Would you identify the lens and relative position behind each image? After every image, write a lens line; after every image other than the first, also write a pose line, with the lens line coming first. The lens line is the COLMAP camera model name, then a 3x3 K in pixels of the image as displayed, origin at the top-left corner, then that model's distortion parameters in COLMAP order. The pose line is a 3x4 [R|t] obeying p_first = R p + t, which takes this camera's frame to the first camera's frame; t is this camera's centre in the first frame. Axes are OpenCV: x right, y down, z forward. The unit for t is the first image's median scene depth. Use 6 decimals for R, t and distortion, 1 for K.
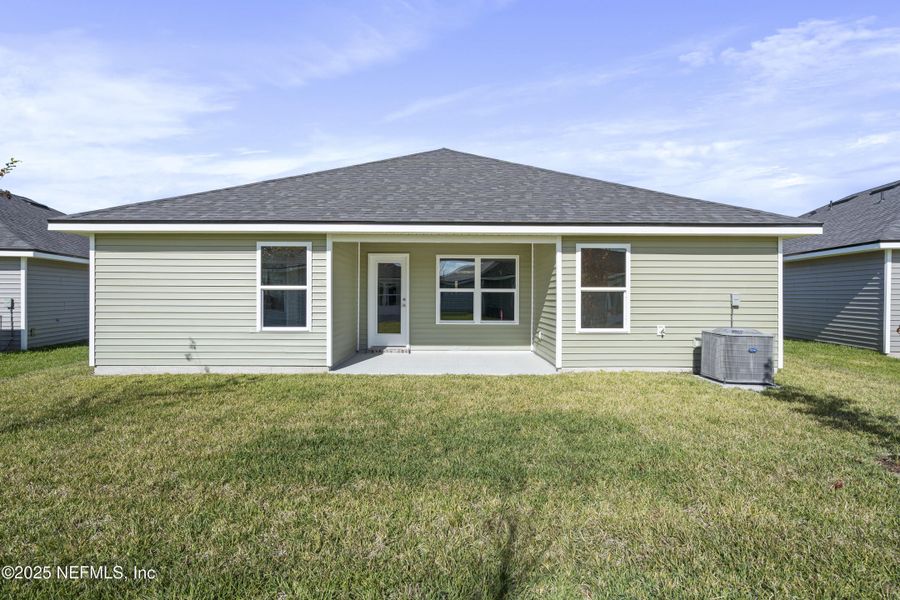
lens RADIAL K [[418.6, 0, 452.0], [0, 418.6, 298.4], [0, 0, 1]] dist [0.002305, 0.000248]
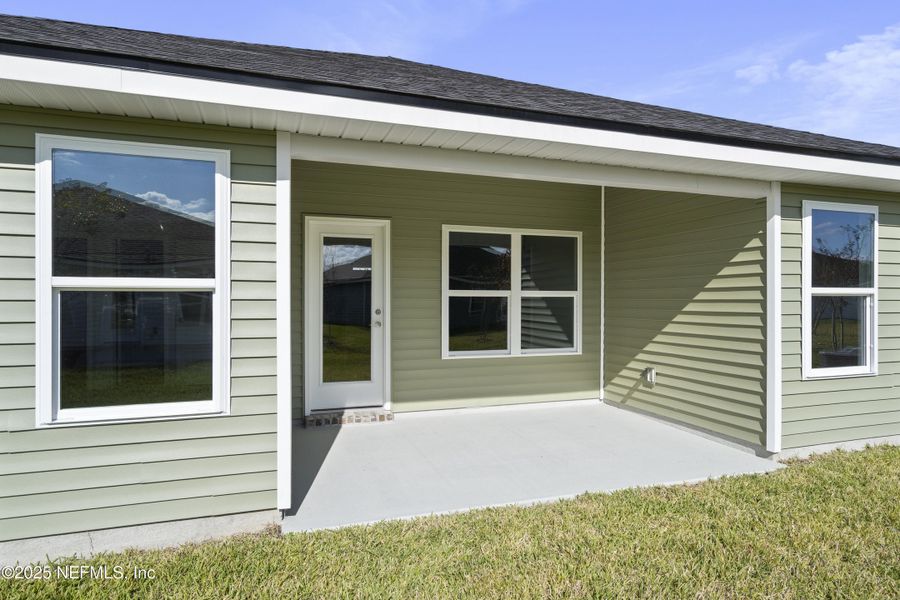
lens RADIAL K [[499.5, 0, 455.9], [0, 499.5, 301.9], [0, 0, 1]] dist [0.002395, -0.000501]
pose [[0.952678, -0.003731, 0.303960, -0.281988], [0.004850, 0.999984, -0.002924, -0.009448], [-0.303944, 0.004260, 0.952680, 0.553242]]
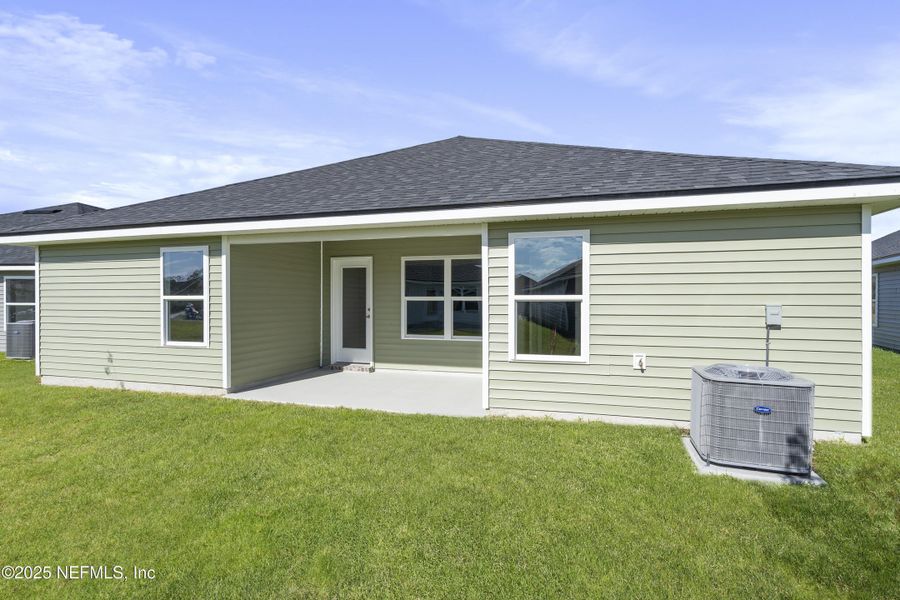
lens RADIAL K [[418.6, 0, 452.0], [0, 418.6, 298.4], [0, 0, 1]] dist [0.002305, 0.000248]
pose [[0.961078, -0.004365, -0.276243, 0.394946], [0.000928, 0.999921, -0.012570, -0.012451], [0.276276, 0.011825, 0.961005, 0.295497]]
